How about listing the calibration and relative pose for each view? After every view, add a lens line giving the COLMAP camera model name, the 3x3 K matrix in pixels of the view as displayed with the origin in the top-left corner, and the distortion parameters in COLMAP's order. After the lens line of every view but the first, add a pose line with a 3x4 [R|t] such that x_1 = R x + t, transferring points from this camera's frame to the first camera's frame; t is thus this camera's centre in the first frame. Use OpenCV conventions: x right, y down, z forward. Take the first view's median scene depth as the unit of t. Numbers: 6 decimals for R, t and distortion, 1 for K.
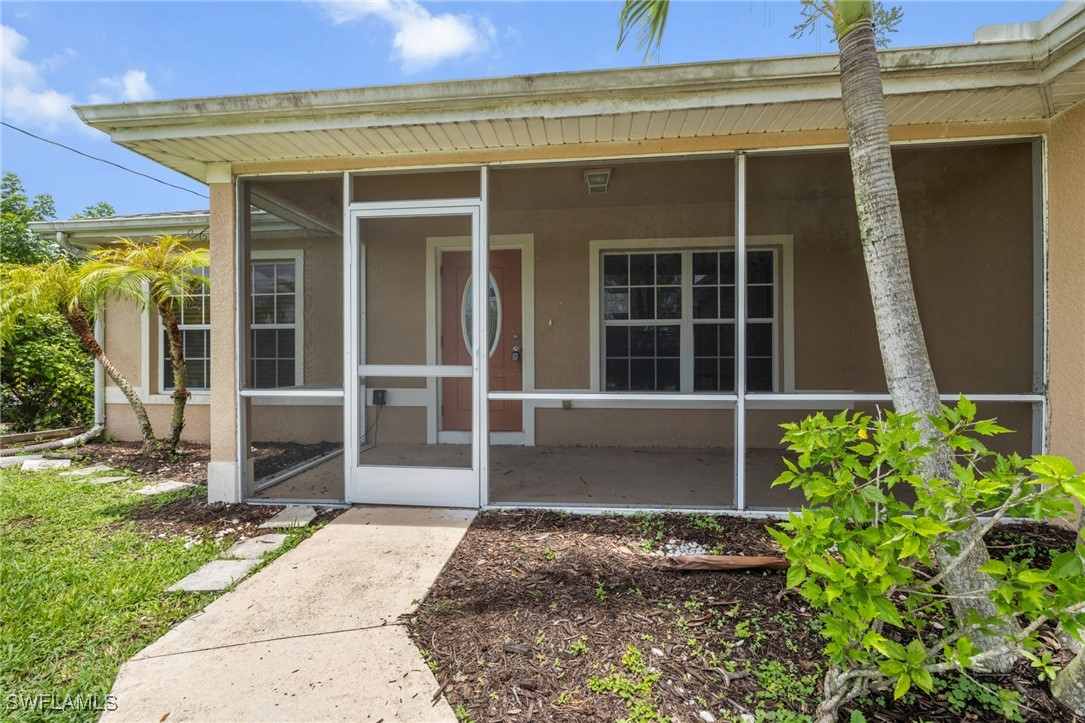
lens RADIAL K [[457.8, 0, 536.8], [0, 457.8, 344.5], [0, 0, 1]] dist [0.000130, 0.000555]
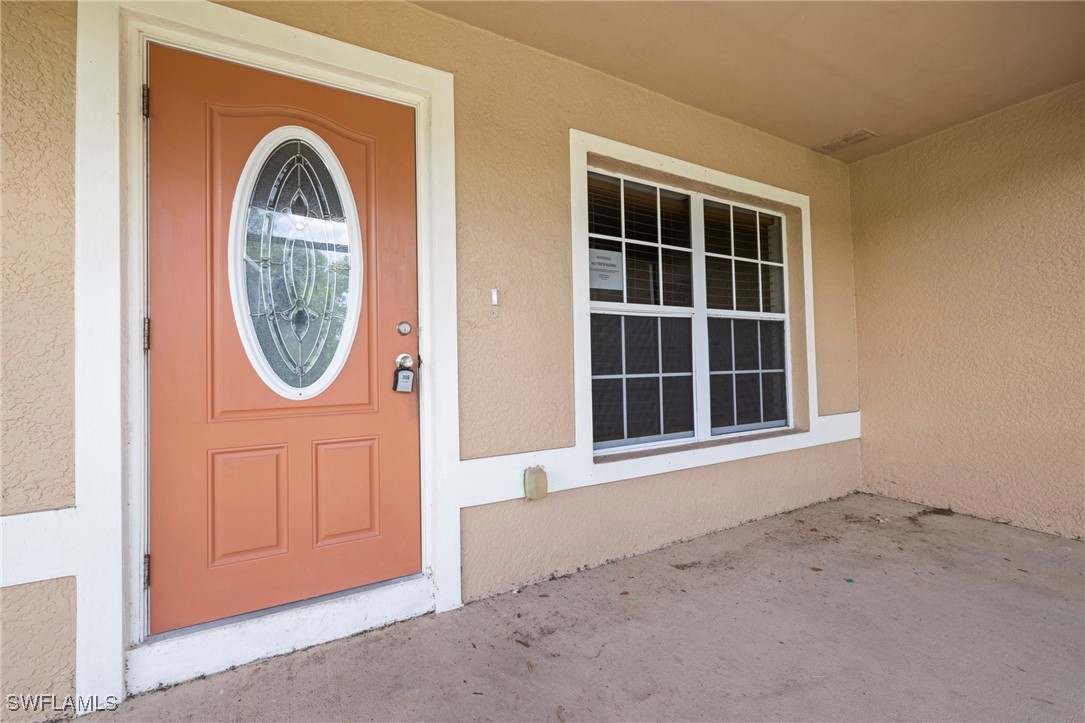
lens RADIAL K [[452.7, 0, 538.4], [0, 452.7, 354.4], [0, 0, 1]] dist [-0.000387, 0.000202]
pose [[0.824588, 0.004965, 0.565711, -0.169765], [0.007925, 0.999762, -0.020325, 0.013169], [-0.565678, 0.021243, 0.824353, 0.634707]]
